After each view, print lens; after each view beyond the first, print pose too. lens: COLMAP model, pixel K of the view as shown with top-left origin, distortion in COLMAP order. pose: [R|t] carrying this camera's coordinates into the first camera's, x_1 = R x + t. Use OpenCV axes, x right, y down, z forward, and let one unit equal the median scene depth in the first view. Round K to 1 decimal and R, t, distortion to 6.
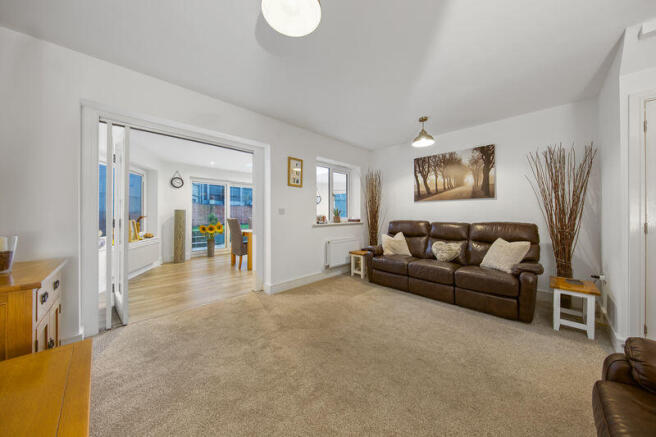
lens RADIAL K [[216.9, 0, 334.0], [0, 216.9, 215.8], [0, 0, 1]] dist [0.000581, -0.000057]
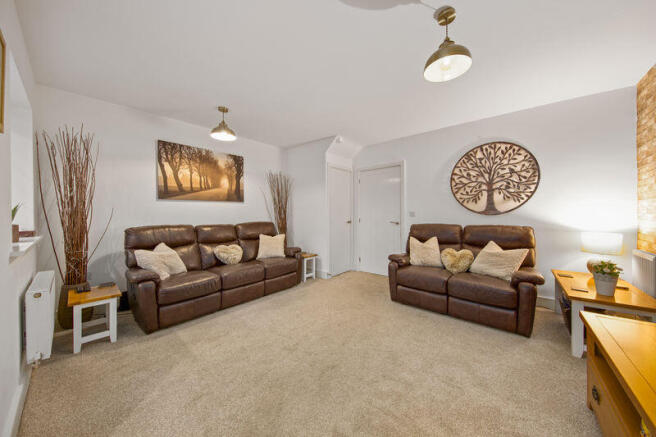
lens RADIAL K [[222.7, 0, 329.3], [0, 222.7, 216.6], [0, 0, 1]] dist [0.002723, 0.000064]
pose [[-0.068928, -0.013288, 0.997533, -0.474837], [0.011636, 0.999833, 0.014122, -0.013268], [-0.997554, 0.012580, -0.068762, 0.564666]]
